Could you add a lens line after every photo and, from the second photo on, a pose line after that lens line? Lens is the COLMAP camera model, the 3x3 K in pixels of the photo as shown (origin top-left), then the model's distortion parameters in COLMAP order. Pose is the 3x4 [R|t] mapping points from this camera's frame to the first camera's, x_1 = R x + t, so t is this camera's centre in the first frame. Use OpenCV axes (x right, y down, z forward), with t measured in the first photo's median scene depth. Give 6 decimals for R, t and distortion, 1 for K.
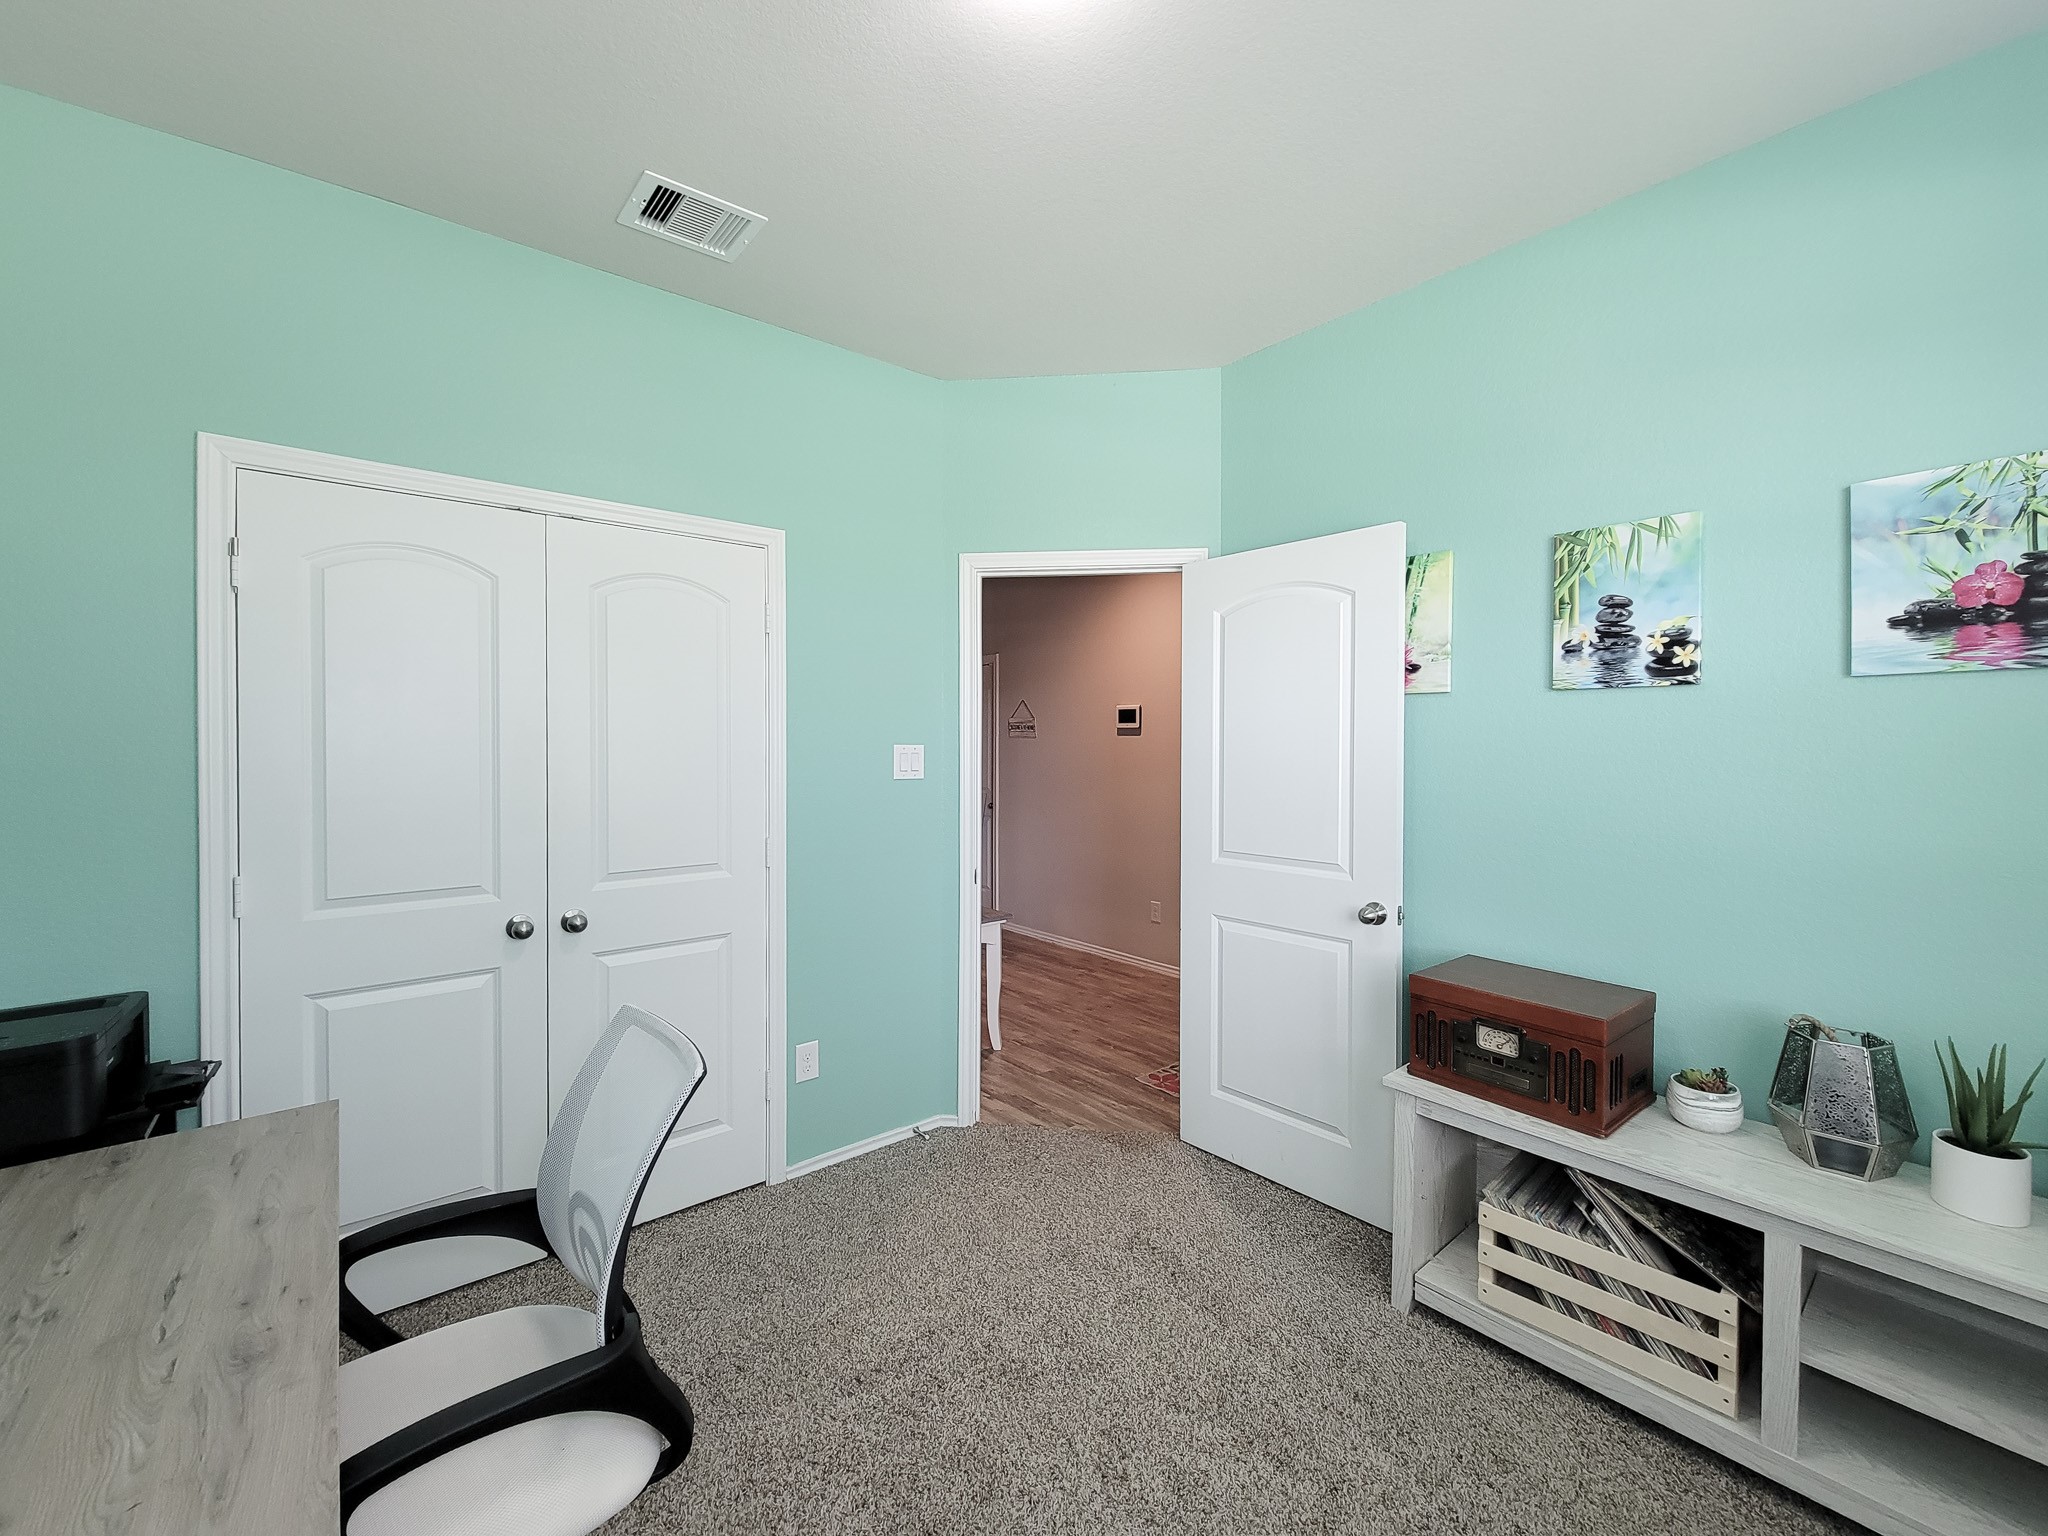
lens RADIAL K [[837.3, 0, 1023.3], [0, 837.3, 772.0], [0, 0, 1]] dist [0.005192, -0.003911]
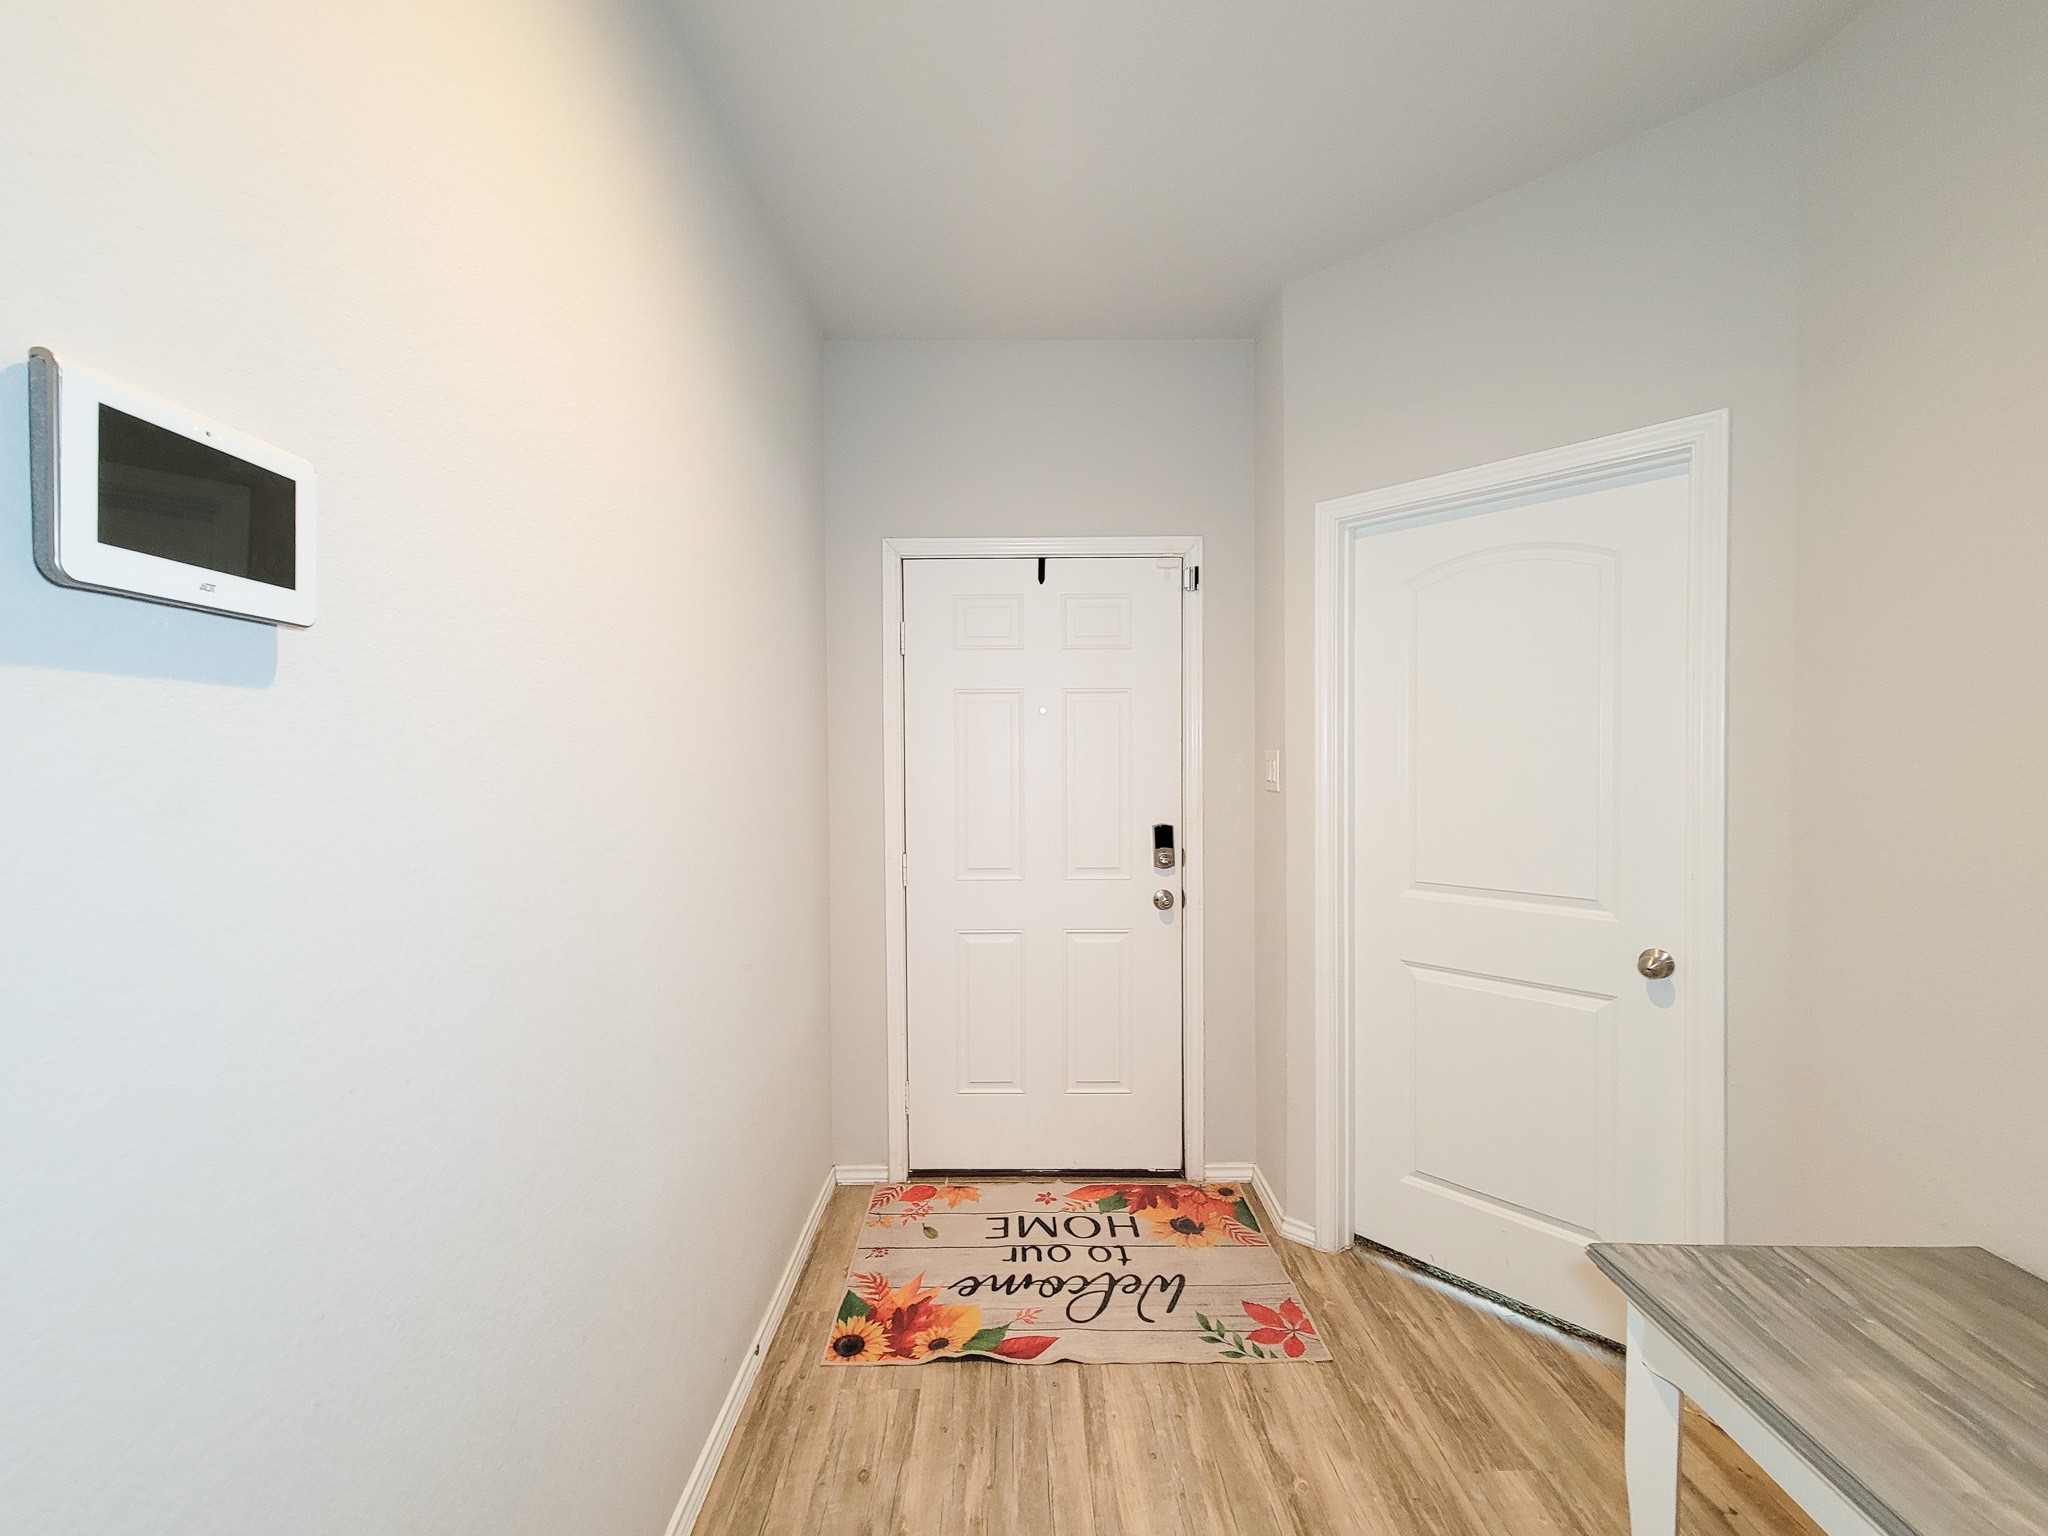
lens RADIAL K [[822.6, 0, 1024.0], [0, 822.6, 768.0], [0, 0, 1]] dist [-0.000249, 0.000055]
pose [[-0.770145, -0.007338, 0.637827, -0.048788], [0.022136, 0.999024, 0.038222, -0.045226], [-0.637485, 0.043556, -0.769231, 1.415066]]
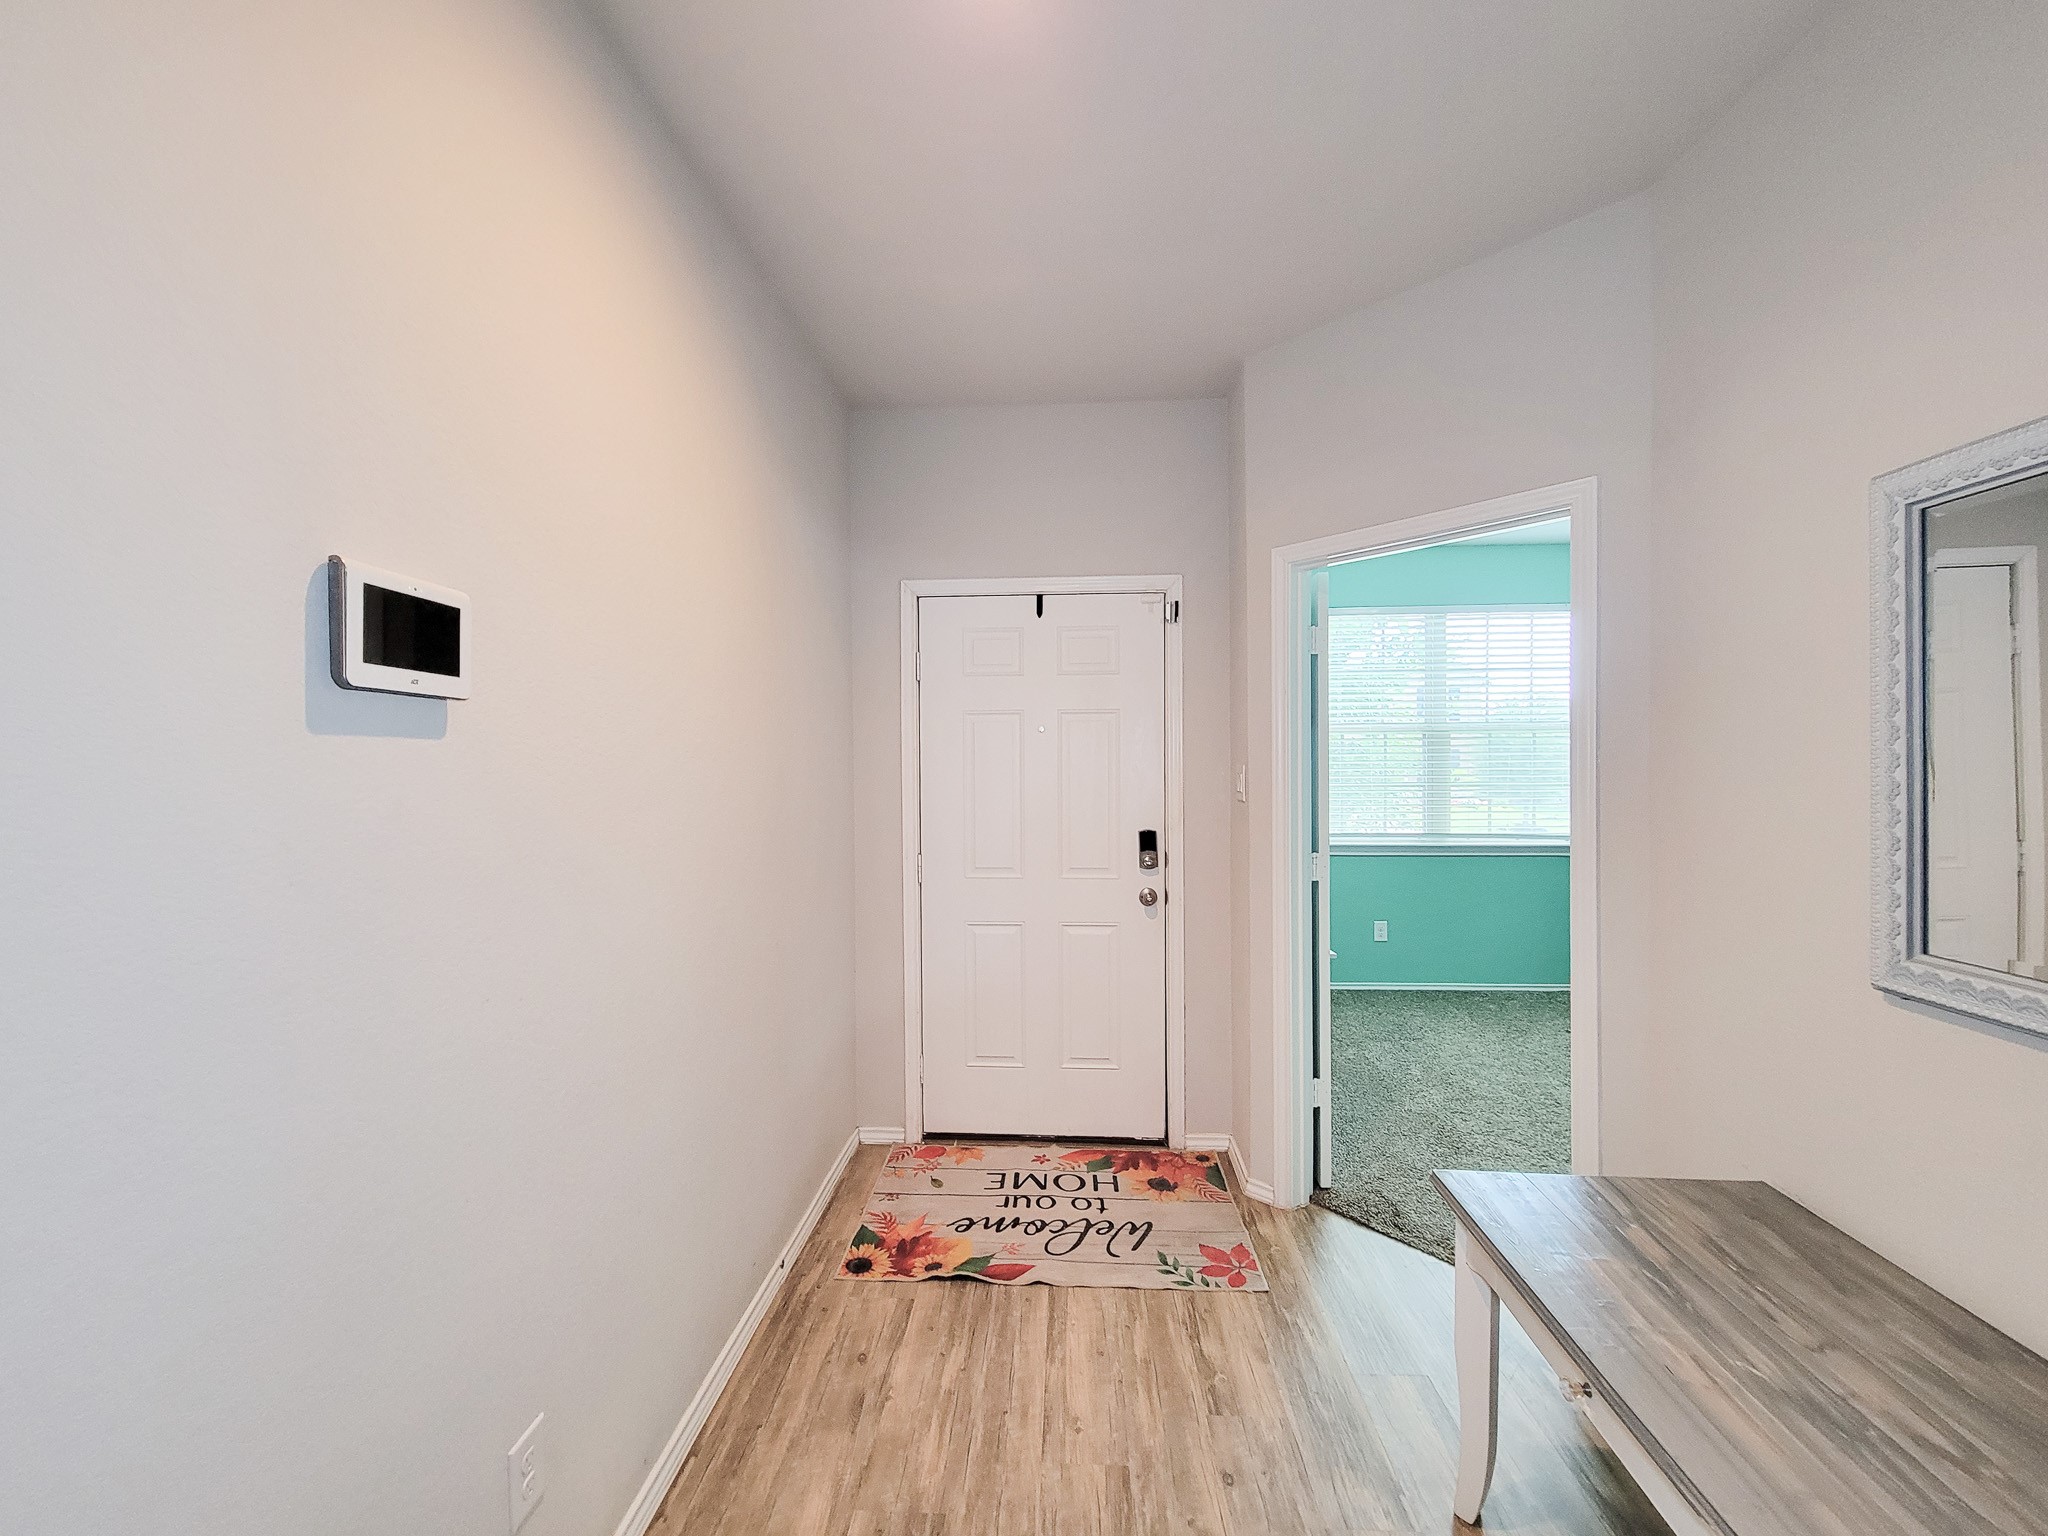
lens RADIAL K [[819.9, 0, 1036.1], [0, 819.9, 768.5], [0, 0, 1]] dist [0.000193, -0.000141]
pose [[-0.734495, -0.002737, 0.678608, -0.149236], [0.023419, 0.999294, 0.029378, -0.052493], [-0.678209, 0.037470, -0.733913, 1.450051]]
